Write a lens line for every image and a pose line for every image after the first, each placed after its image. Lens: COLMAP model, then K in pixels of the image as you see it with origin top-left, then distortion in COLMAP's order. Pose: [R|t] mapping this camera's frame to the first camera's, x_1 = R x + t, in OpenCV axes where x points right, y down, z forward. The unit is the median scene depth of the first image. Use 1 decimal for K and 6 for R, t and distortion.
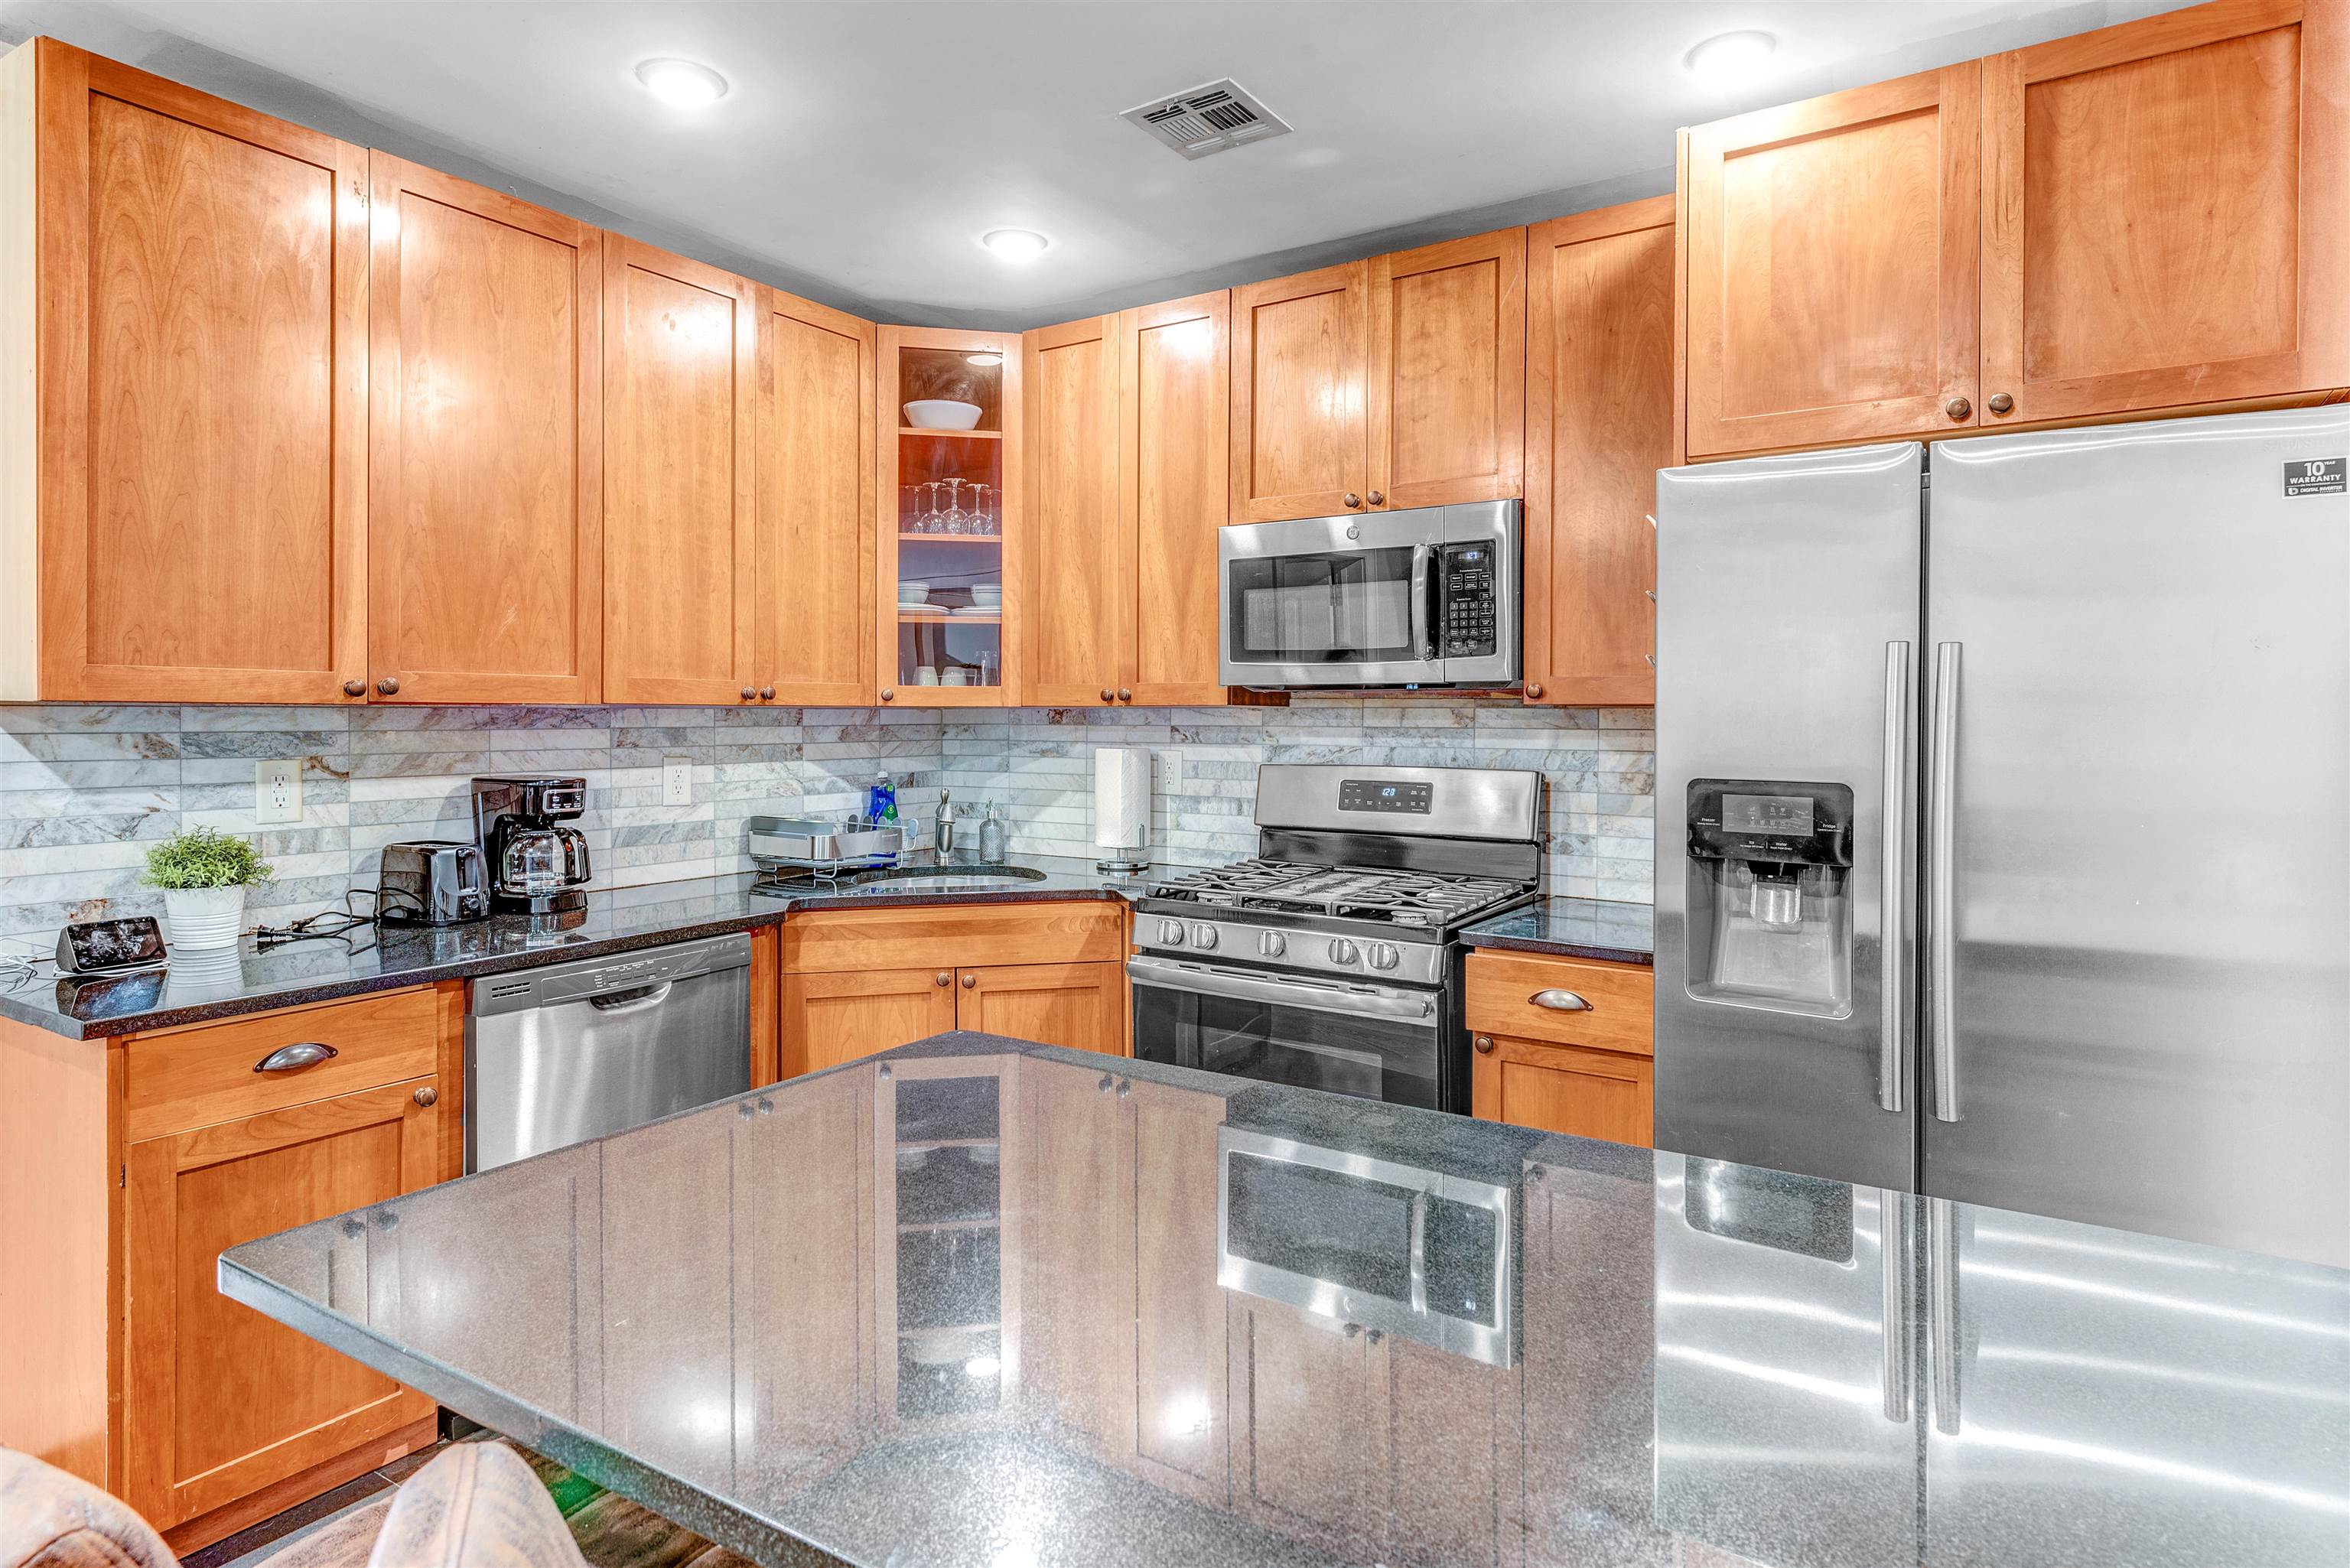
lens RADIAL K [[1305.9, 0, 1136.1], [0, 1305.9, 723.6], [0, 0, 1]] dist [0.027248, -0.019696]
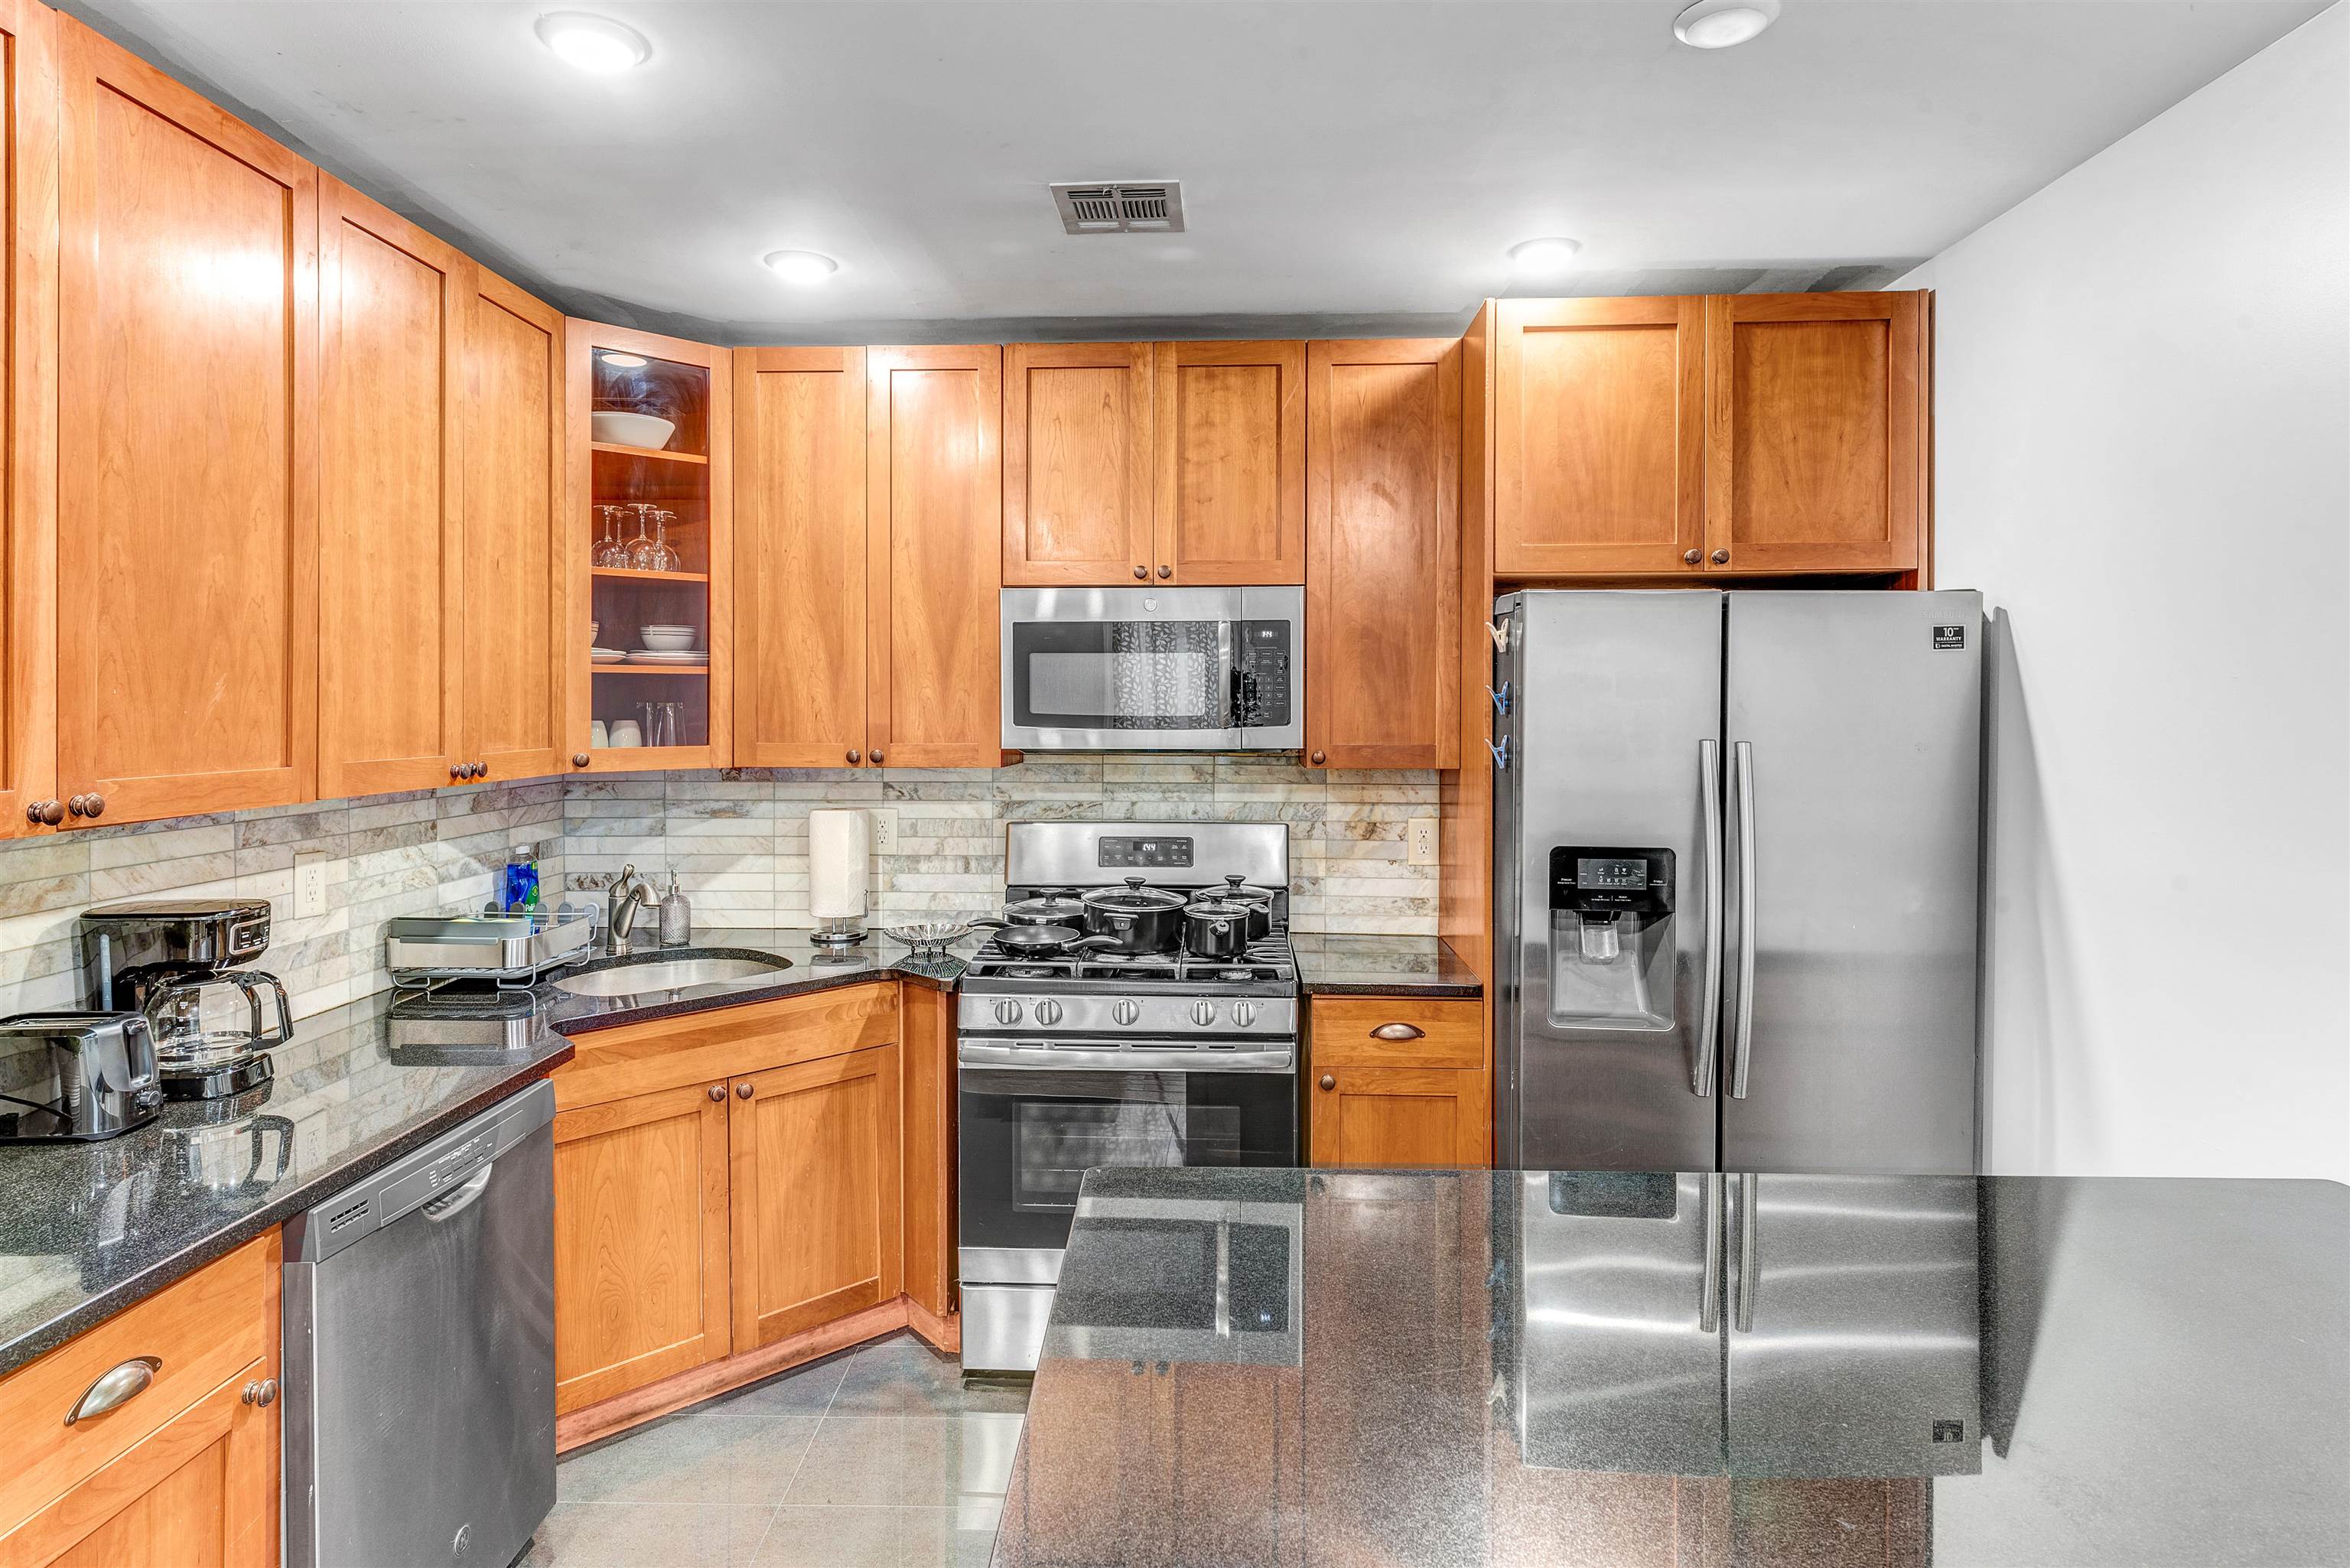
lens RADIAL K [[1319.4, 0, 1130.9], [0, 1319.4, 709.3], [0, 0, 1]] dist [0.029875, -0.020603]
pose [[0.852993, -0.005920, 0.521889, -0.391474], [0.005423, 0.999982, 0.002480, -0.064208], [-0.521894, 0.000715, 0.853010, 0.108122]]
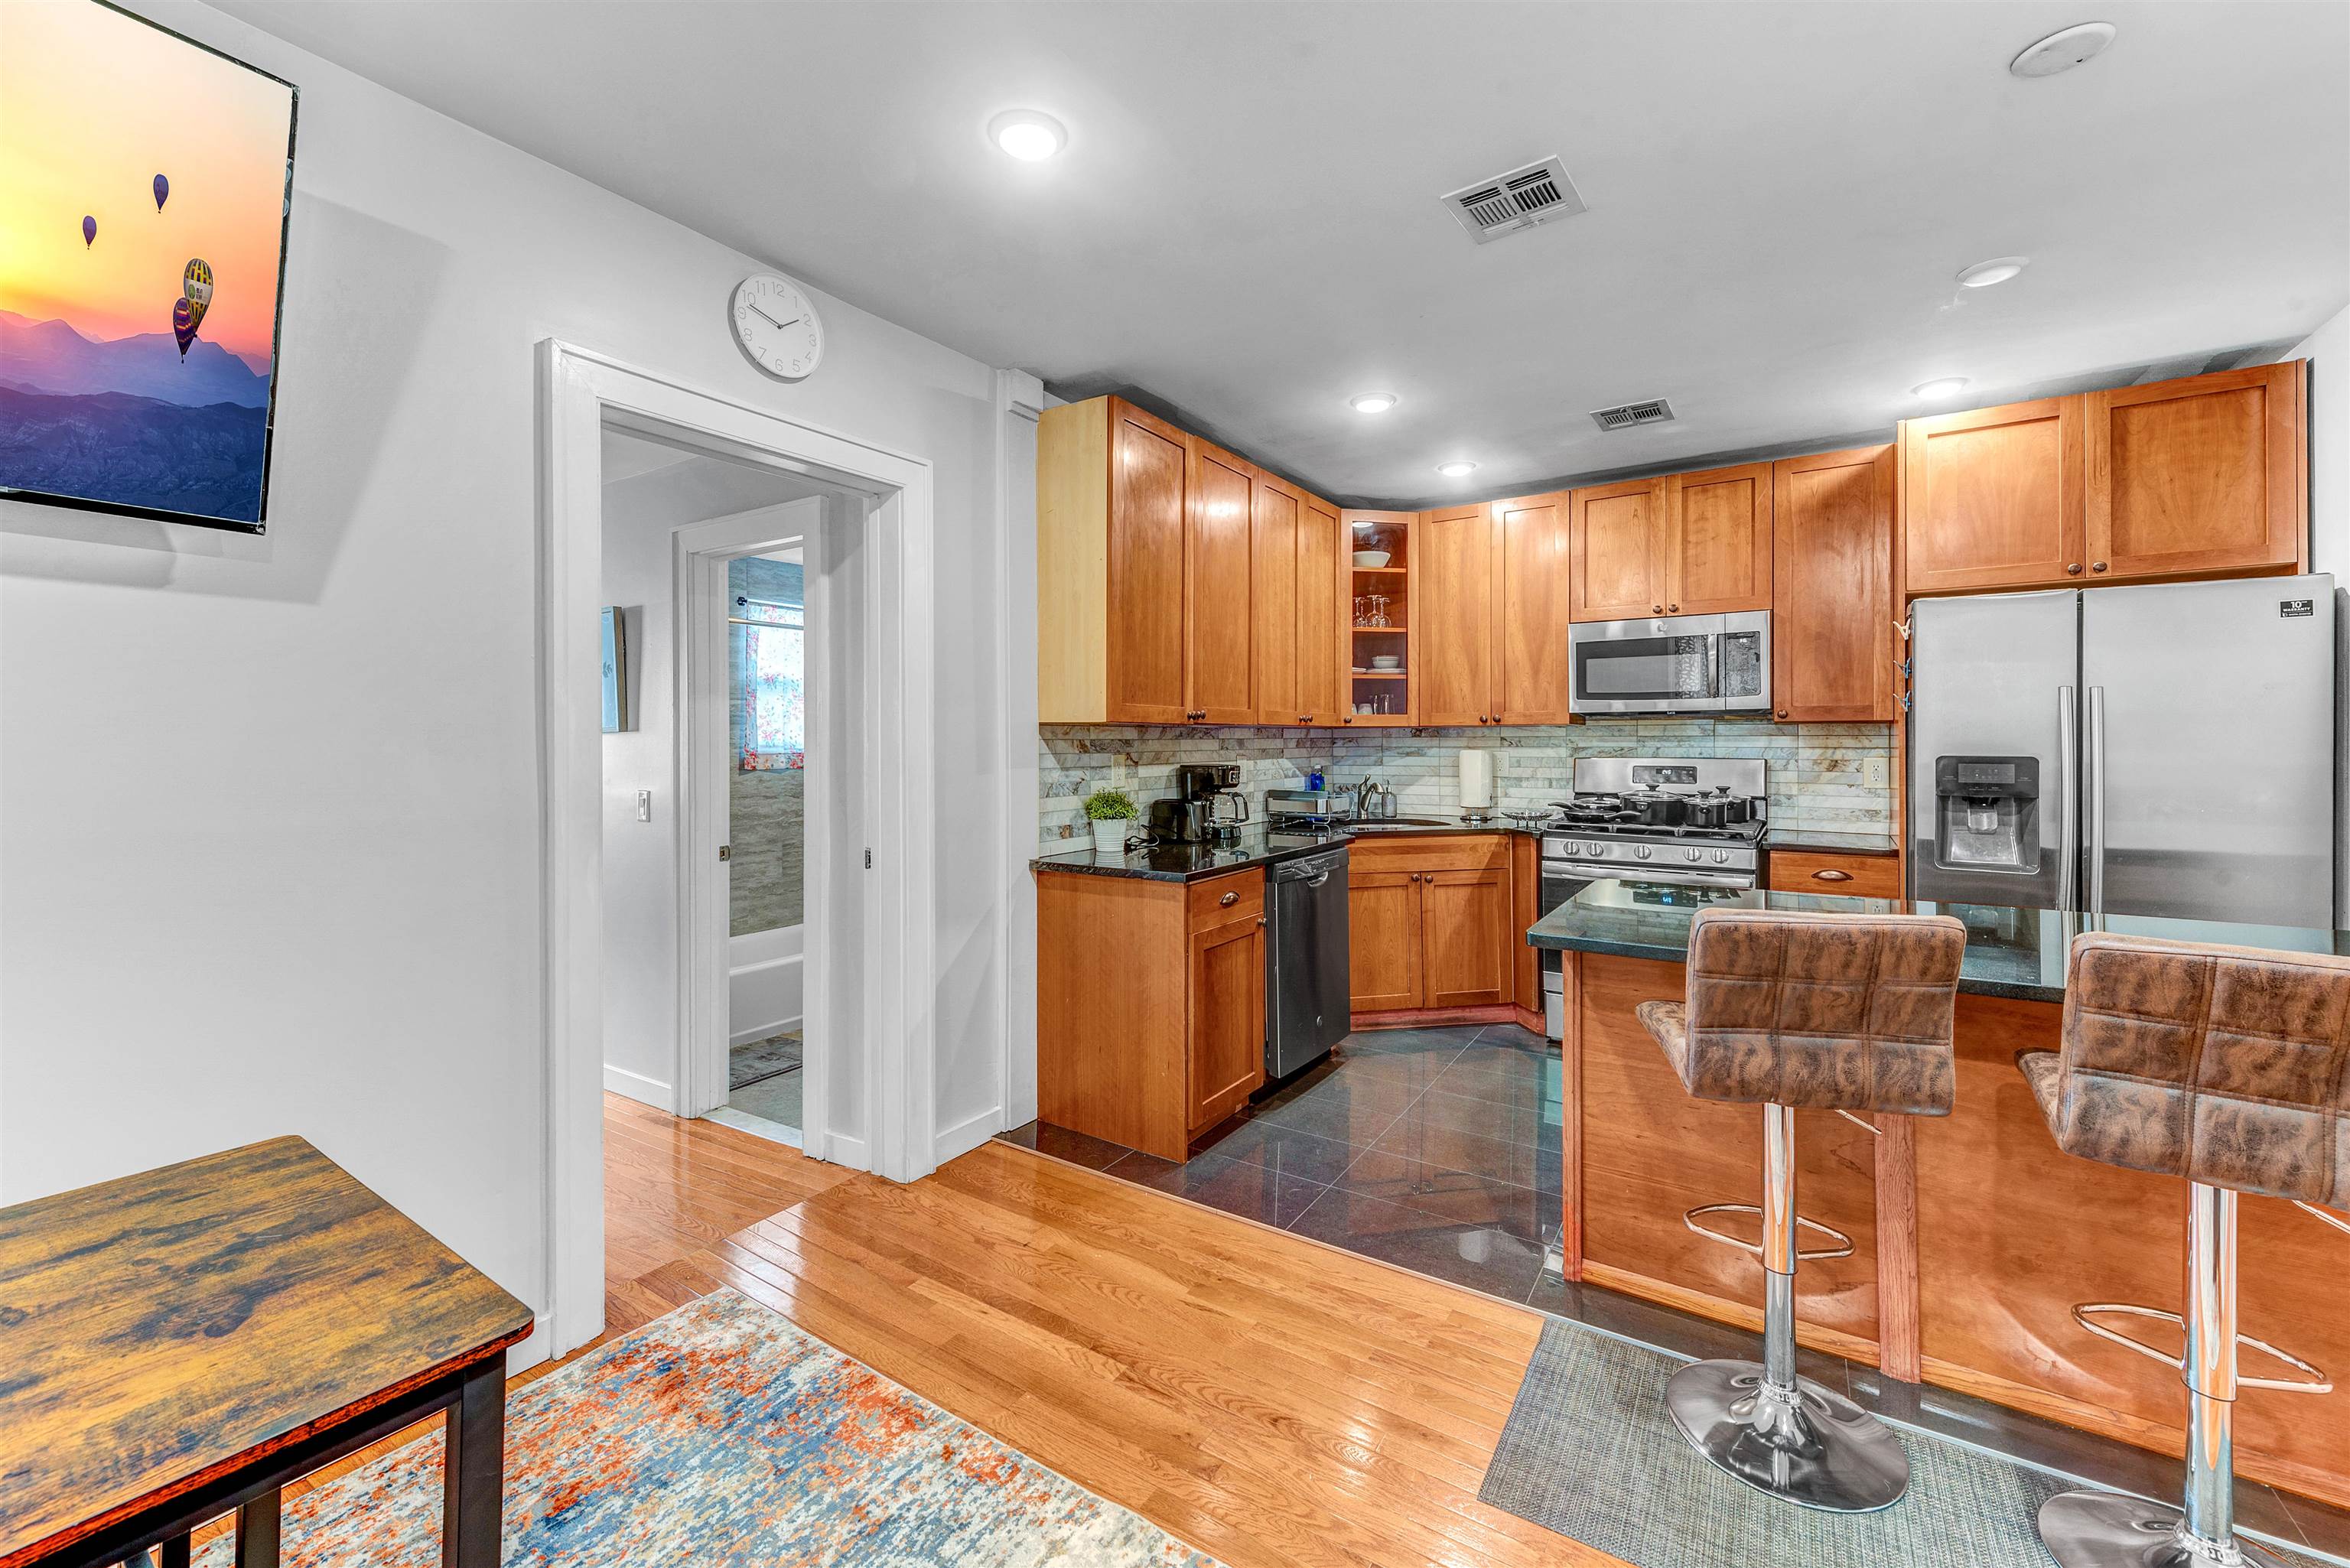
lens RADIAL K [[949.5, 0, 1136.1], [0, 949.5, 737.7], [0, 0, 1]] dist [0.022710, -0.007571]
pose [[0.999972, -0.005256, -0.005289, -0.549086], [0.005203, 0.999937, -0.009993, 0.015616], [0.005342, 0.009965, 0.999936, -0.320872]]
